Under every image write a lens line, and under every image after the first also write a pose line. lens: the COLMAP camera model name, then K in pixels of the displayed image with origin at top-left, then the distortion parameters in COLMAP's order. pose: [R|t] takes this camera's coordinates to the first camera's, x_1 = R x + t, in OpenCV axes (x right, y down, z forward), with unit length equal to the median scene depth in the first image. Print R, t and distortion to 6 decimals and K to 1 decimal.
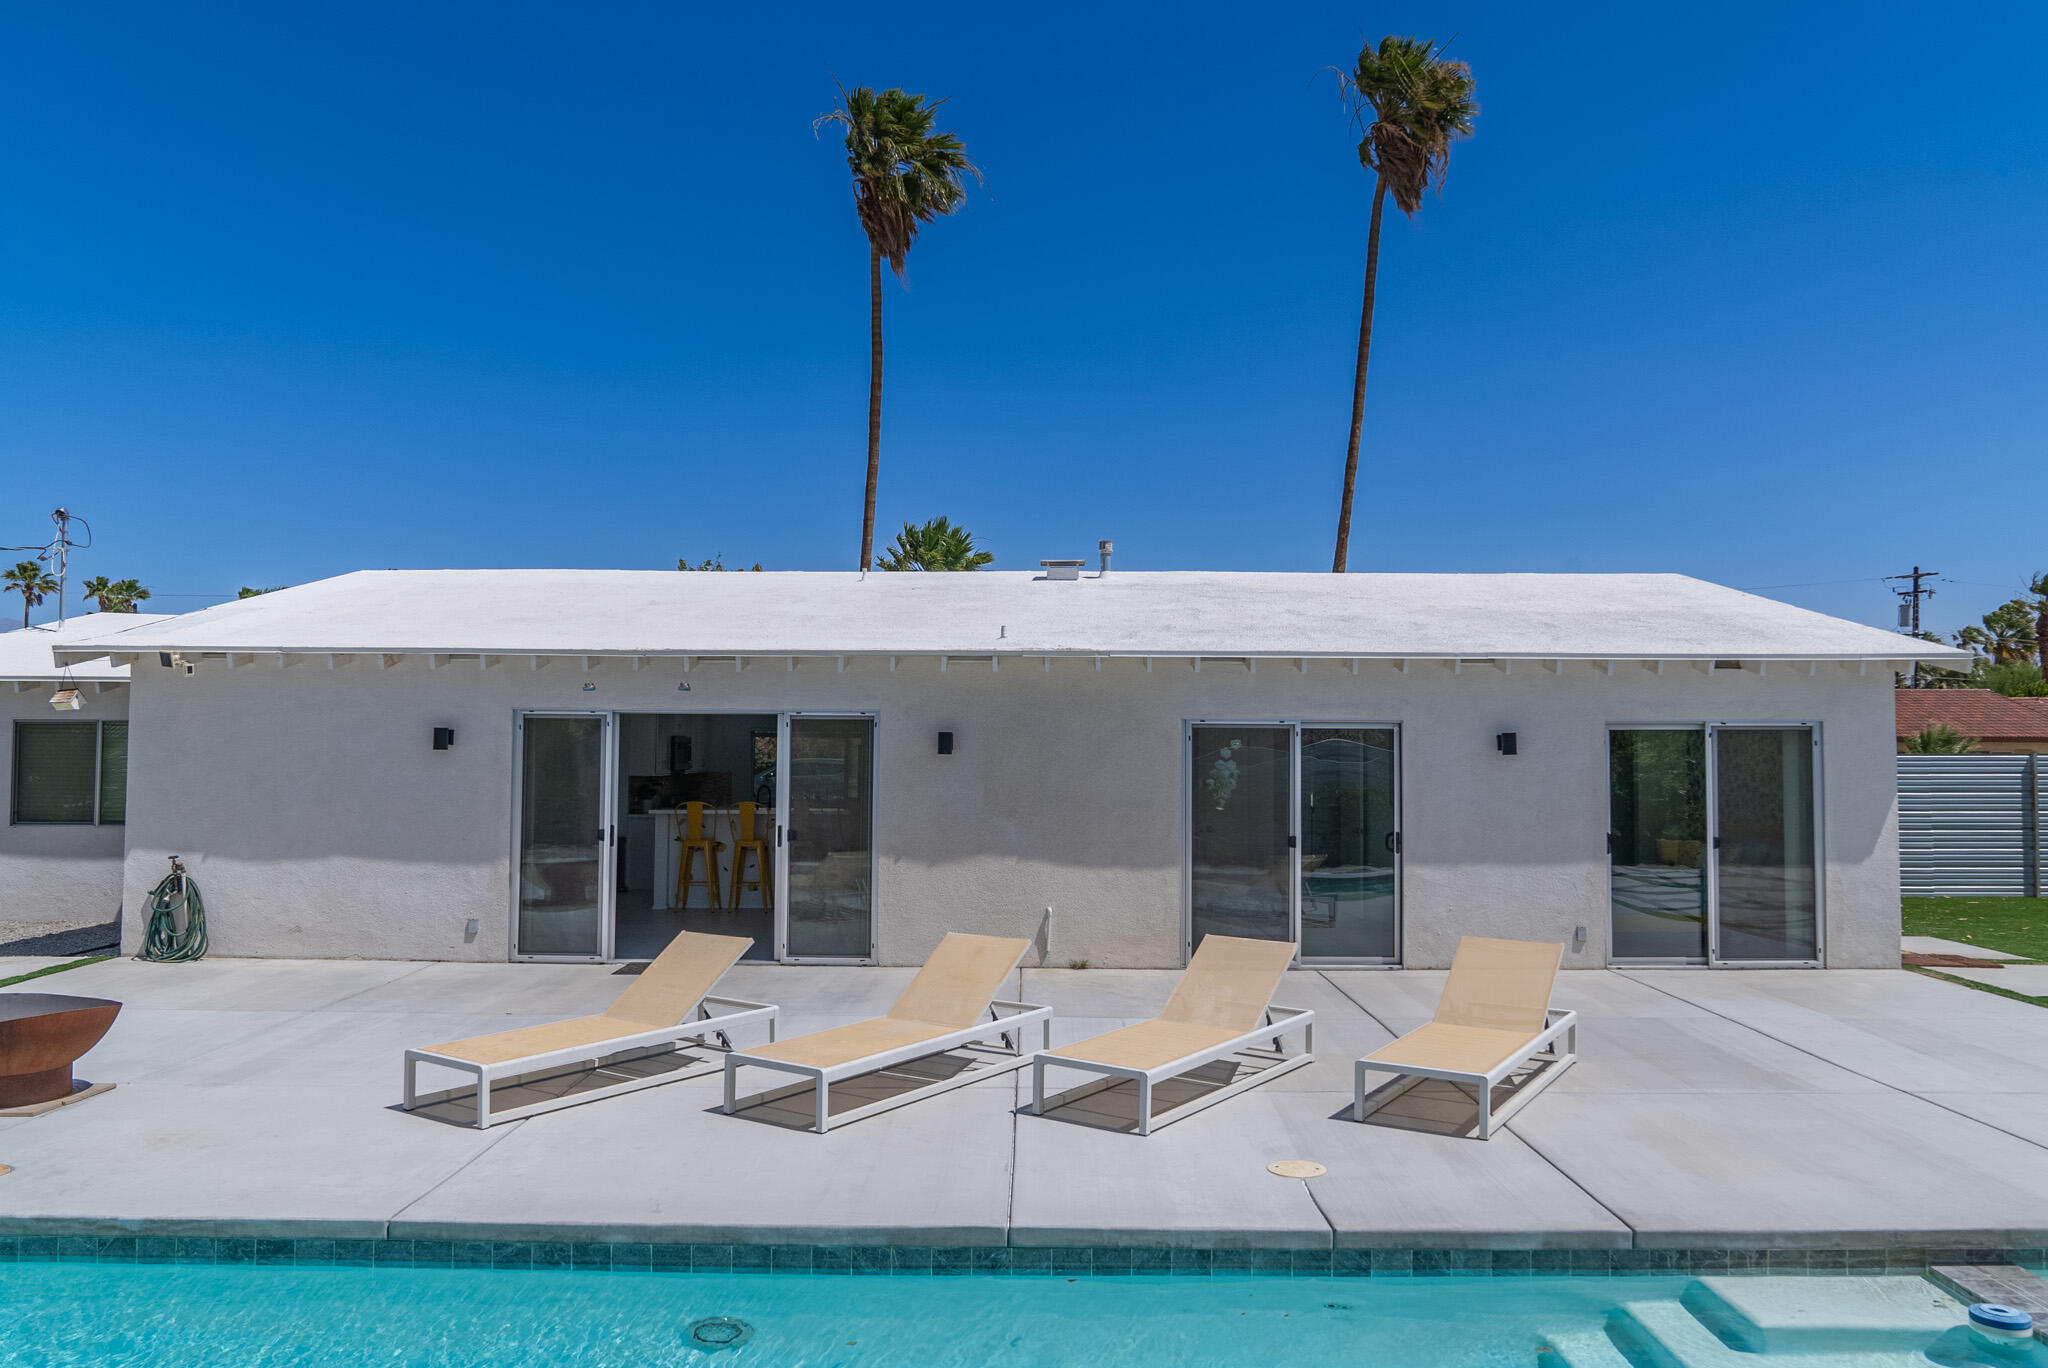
lens RADIAL K [[1419.4, 0, 1024.0], [0, 1419.4, 684.0], [0, 0, 1]] dist [0.006595, 0.002883]
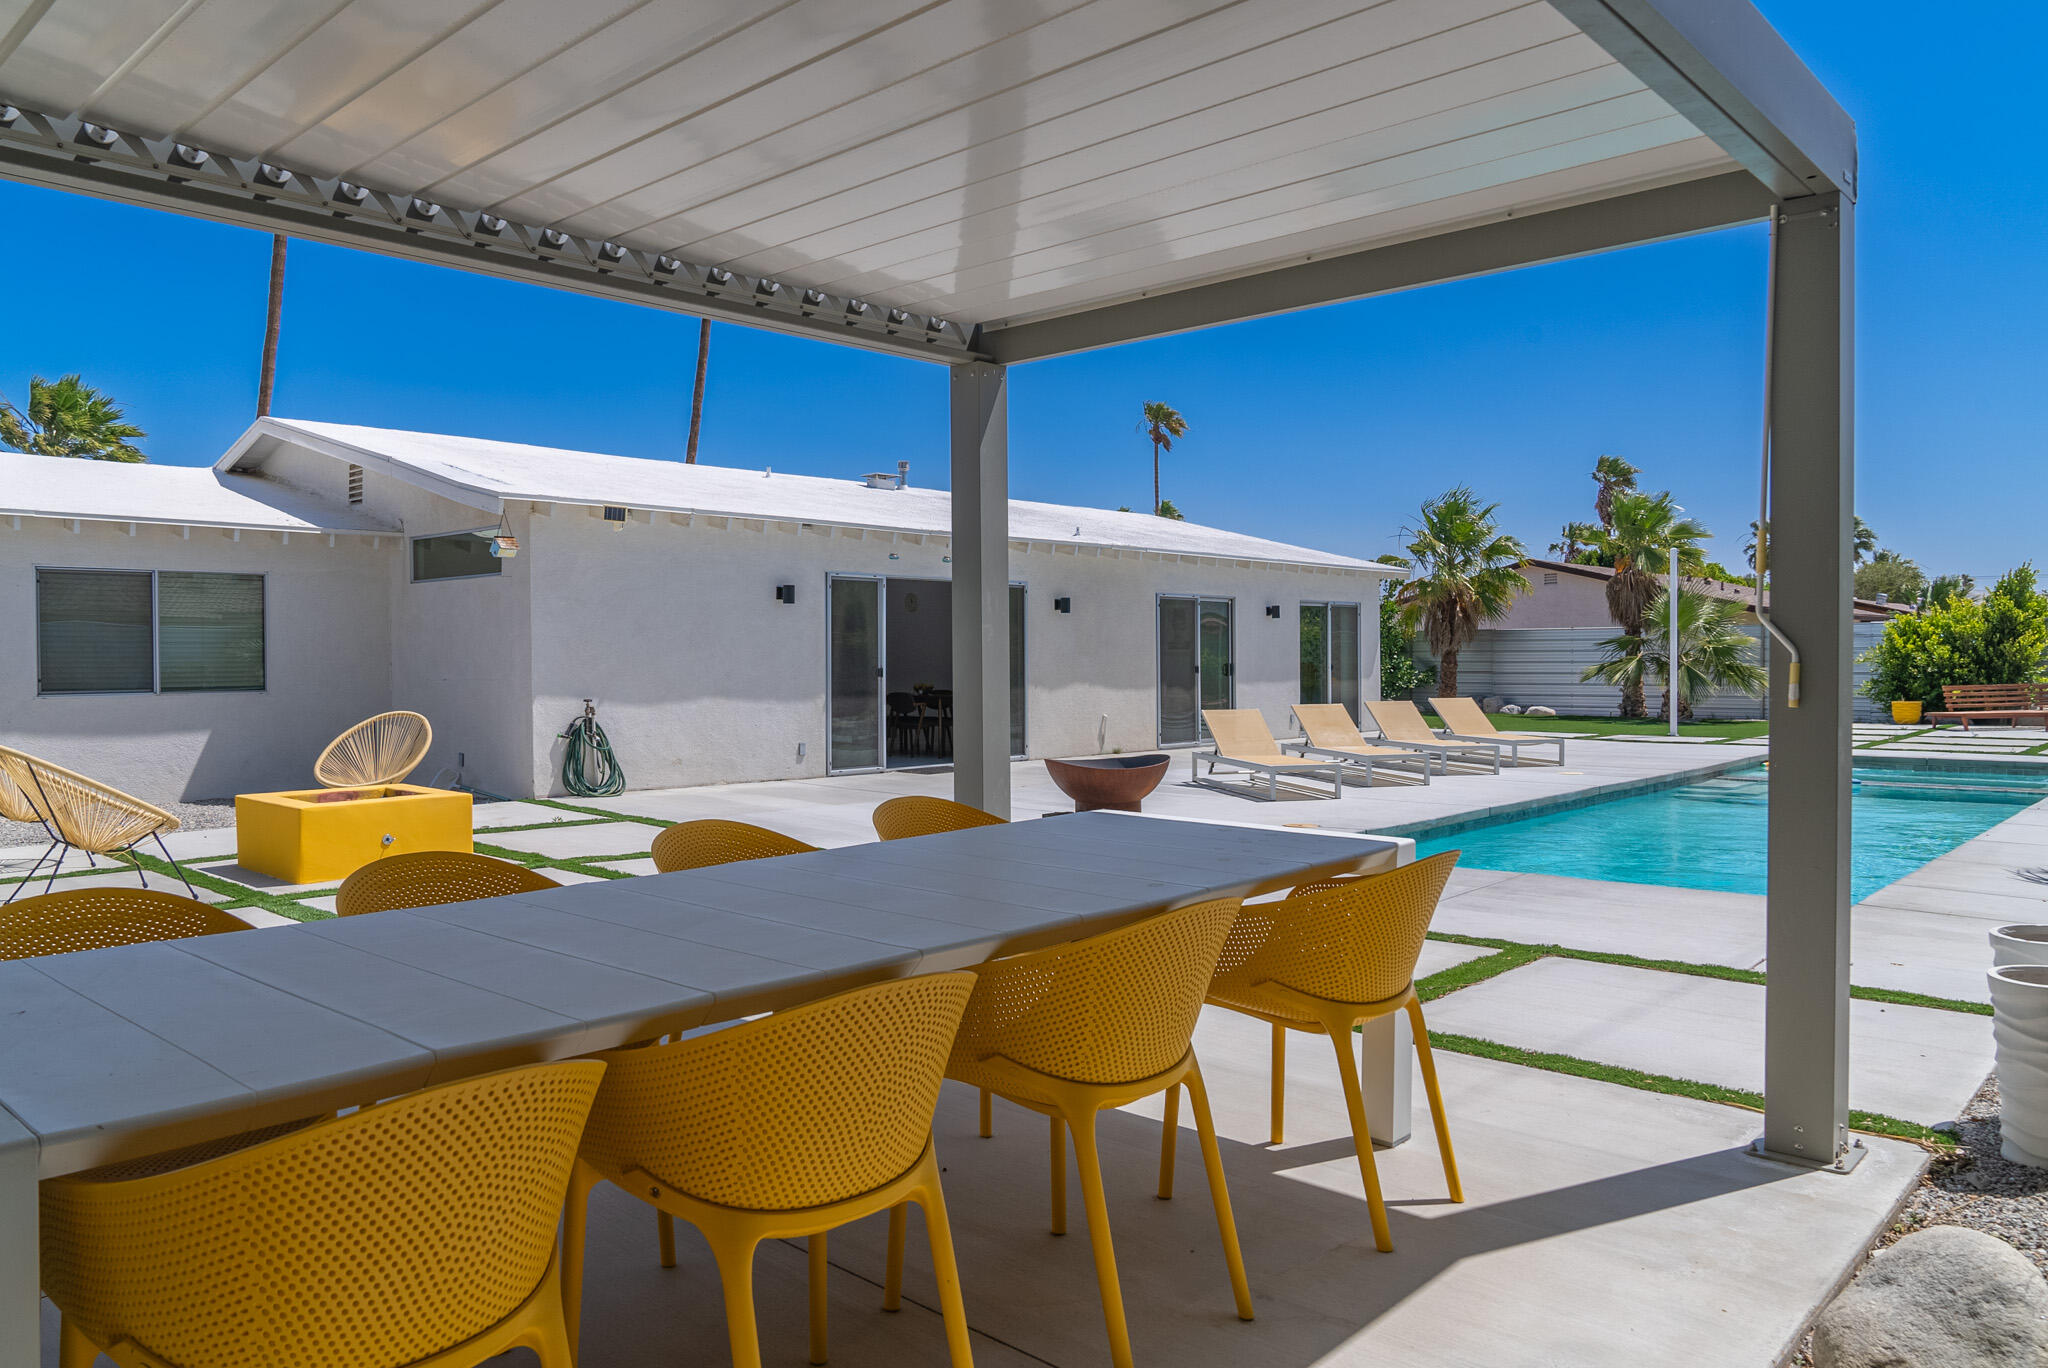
lens RADIAL K [[1419.4, 0, 1024.0], [0, 1419.4, 684.0], [0, 0, 1]] dist [0.006595, 0.002883]
pose [[0.675901, -0.023046, 0.736632, -1.143162], [-0.018948, 0.998637, 0.048629, 0.051749], [-0.736749, -0.046826, 0.674543, 0.049660]]
